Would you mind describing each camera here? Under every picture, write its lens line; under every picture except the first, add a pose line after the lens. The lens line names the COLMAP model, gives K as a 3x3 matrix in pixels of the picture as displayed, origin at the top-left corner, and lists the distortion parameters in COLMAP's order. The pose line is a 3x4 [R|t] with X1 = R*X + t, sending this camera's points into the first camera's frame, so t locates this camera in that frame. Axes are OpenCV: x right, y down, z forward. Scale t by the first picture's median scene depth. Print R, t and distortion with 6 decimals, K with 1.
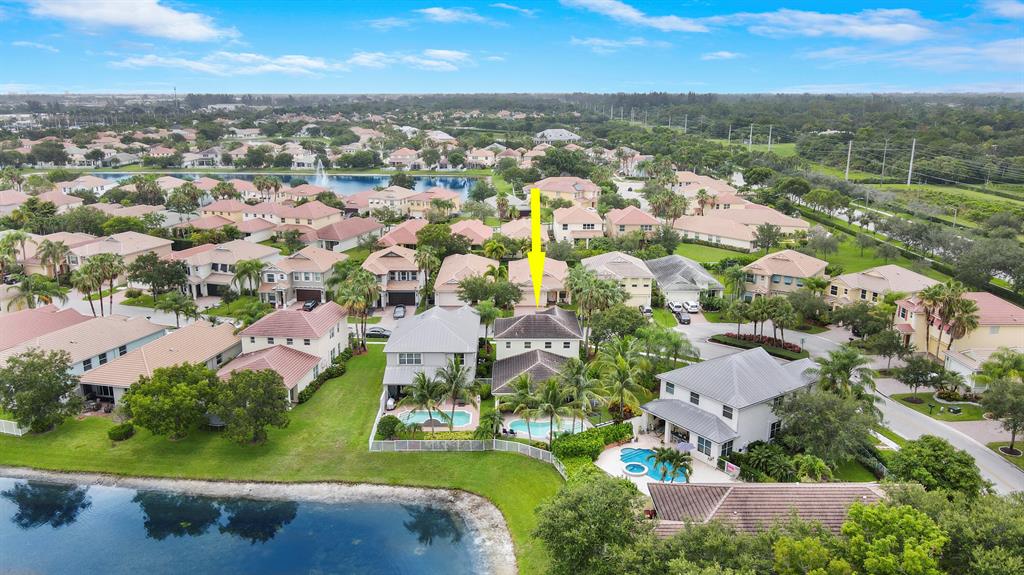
lens RADIAL K [[757.8, 0, 512.0], [0, 757.8, 287.5], [0, 0, 1]] dist [0.024684, 0.004111]
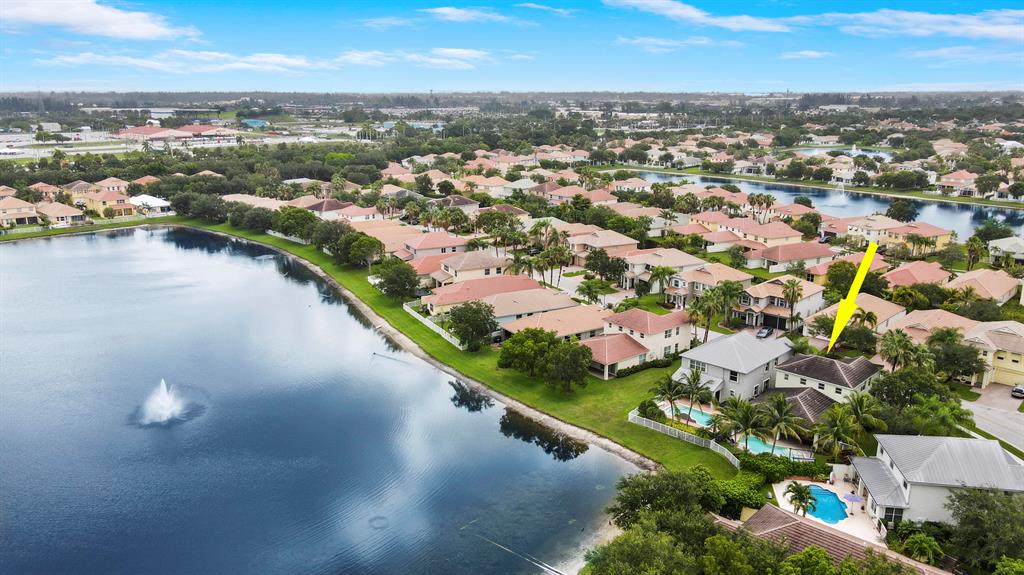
lens RADIAL K [[757.8, 0, 512.0], [0, 757.8, 287.5], [0, 0, 1]] dist [0.024684, 0.004111]
pose [[0.733244, 0.180186, -0.655657, 0.261443], [-0.180228, 0.981264, 0.068113, -0.037221], [0.655645, 0.068224, 0.751980, -0.086552]]
